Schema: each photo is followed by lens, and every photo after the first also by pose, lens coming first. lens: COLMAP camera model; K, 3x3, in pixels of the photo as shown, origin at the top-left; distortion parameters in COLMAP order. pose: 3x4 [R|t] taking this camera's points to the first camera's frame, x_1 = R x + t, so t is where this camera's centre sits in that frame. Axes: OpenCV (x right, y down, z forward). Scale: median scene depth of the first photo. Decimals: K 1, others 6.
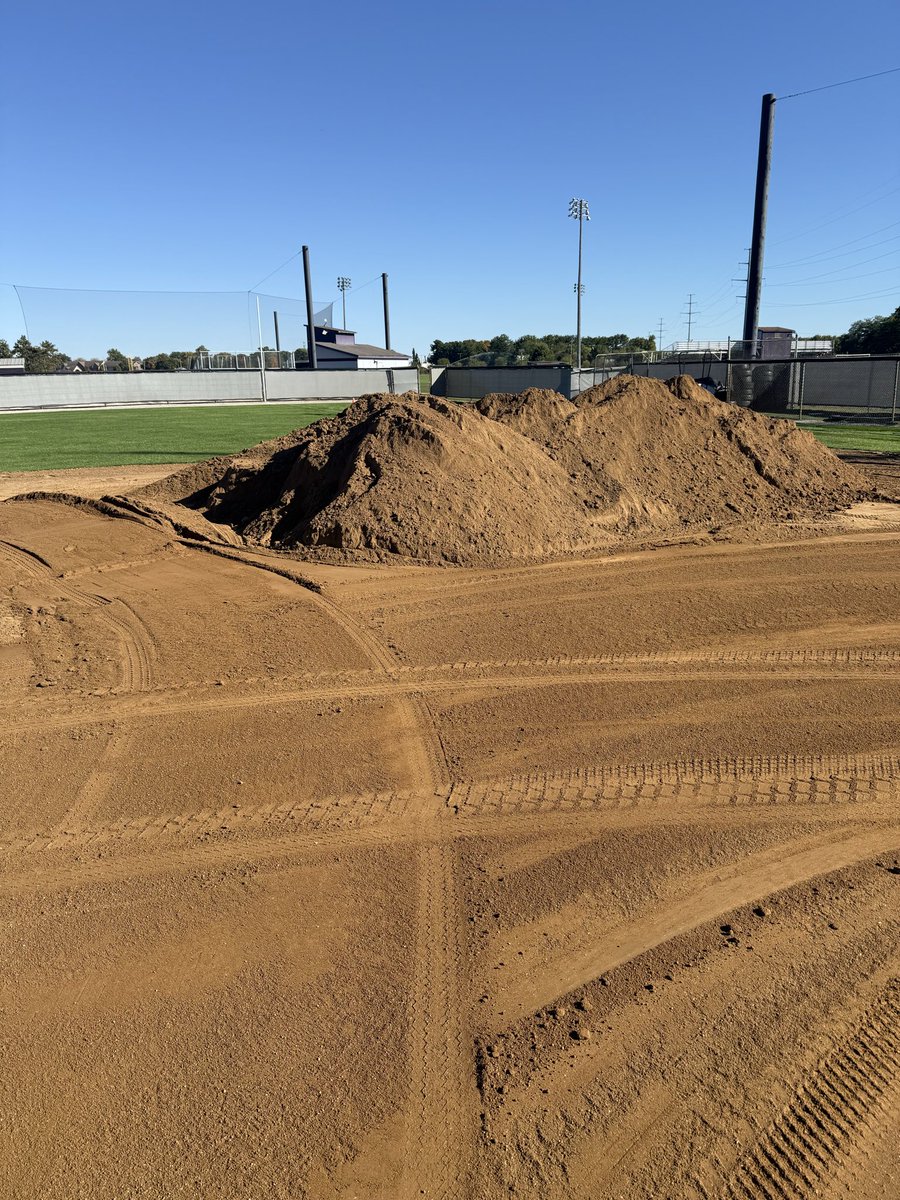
lens RADIAL K [[896.1, 0, 449.7], [0, 896.1, 603.0], [0, 0, 1]] dist [0.010883, 0.002894]
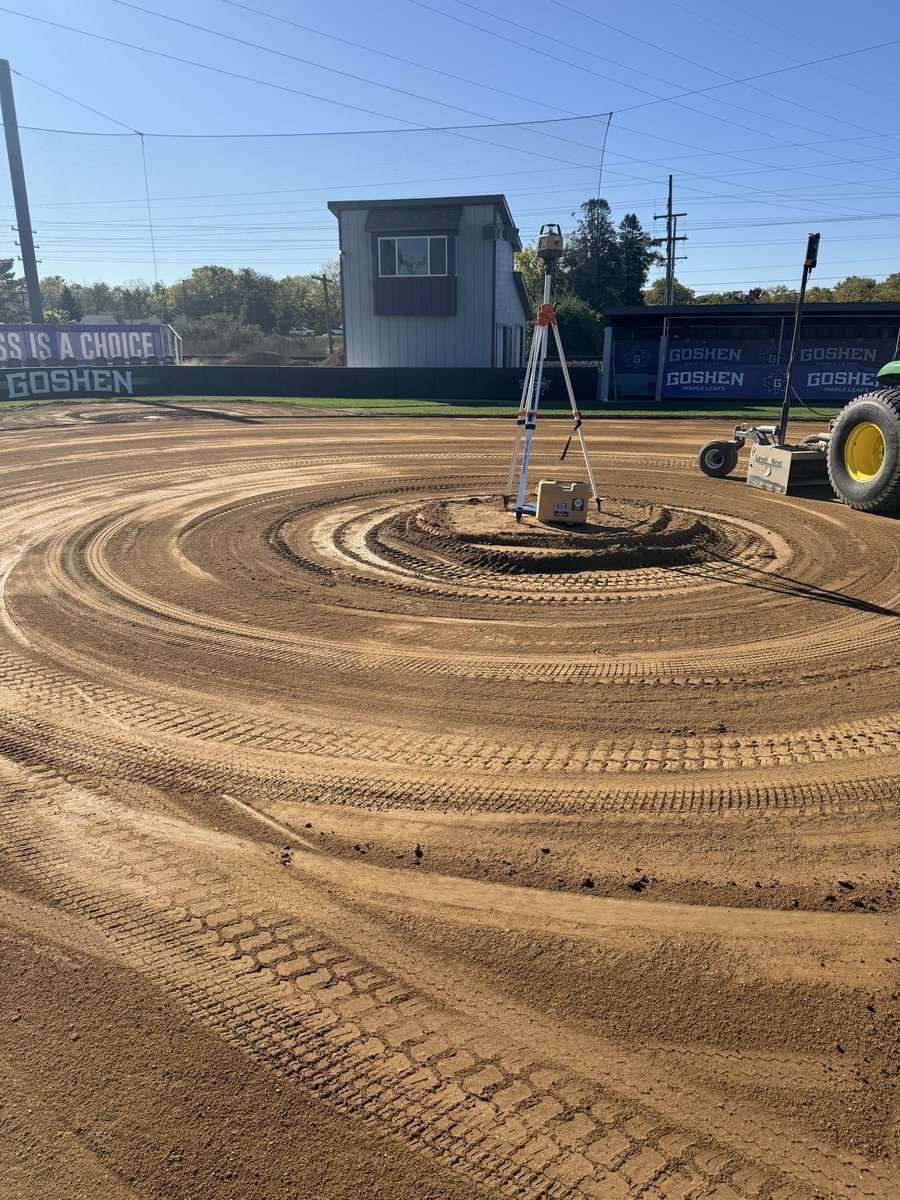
lens RADIAL K [[896.1, 0, 444.7], [0, 896.1, 597.4], [0, 0, 1]] dist [0.010883, 0.002894]
pose [[-0.795286, -0.156047, 0.585806, -0.047617], [0.175588, 0.865593, 0.468954, -0.335503], [-0.580249, 0.475813, -0.660994, 1.273190]]
